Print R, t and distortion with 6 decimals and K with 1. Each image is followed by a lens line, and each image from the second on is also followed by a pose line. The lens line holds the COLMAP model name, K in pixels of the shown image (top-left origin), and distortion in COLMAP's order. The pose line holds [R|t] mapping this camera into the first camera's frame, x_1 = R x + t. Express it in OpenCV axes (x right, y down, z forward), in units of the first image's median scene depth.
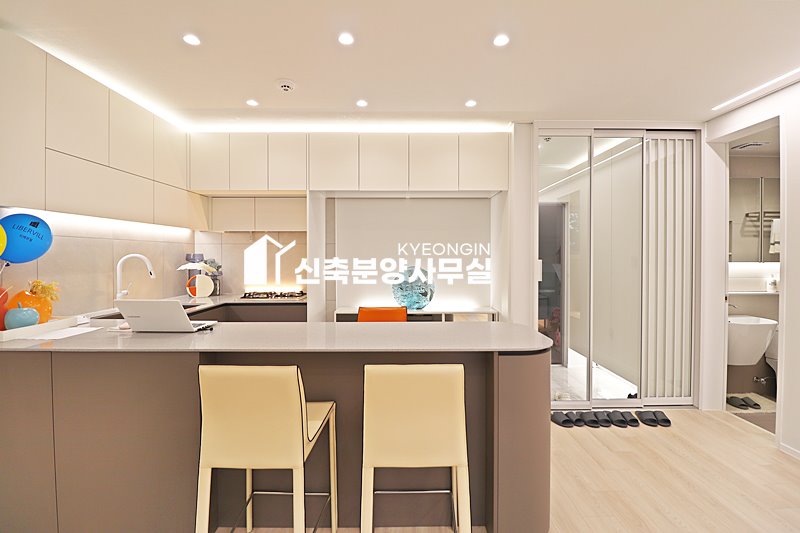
lens RADIAL K [[371.0, 0, 401.4], [0, 371.0, 258.2], [0, 0, 1]] dist [-0.017534, -0.000657]
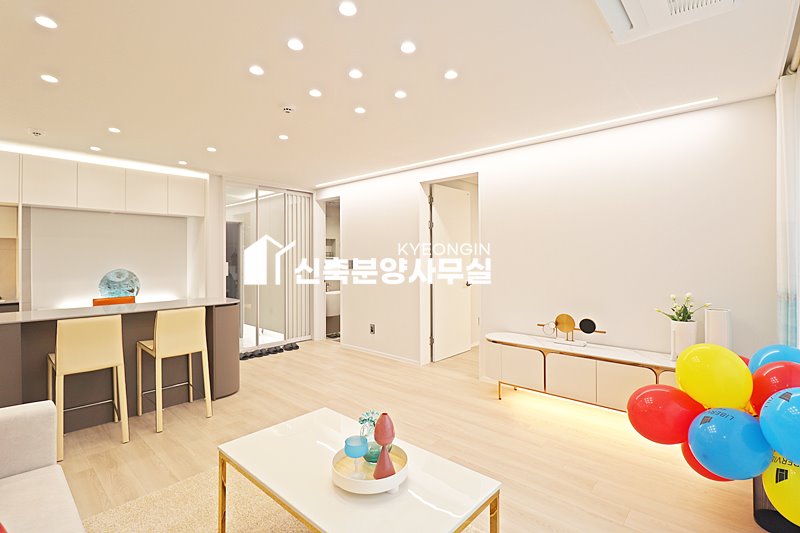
lens RADIAL K [[371.0, 0, 401.4], [0, 371.0, 258.2], [0, 0, 1]] dist [-0.017534, -0.000657]
pose [[0.667333, -0.003437, 0.744752, -0.304914], [0.009992, 0.999941, -0.004338, 0.001050], [-0.744693, 0.010336, 0.667328, -0.616793]]
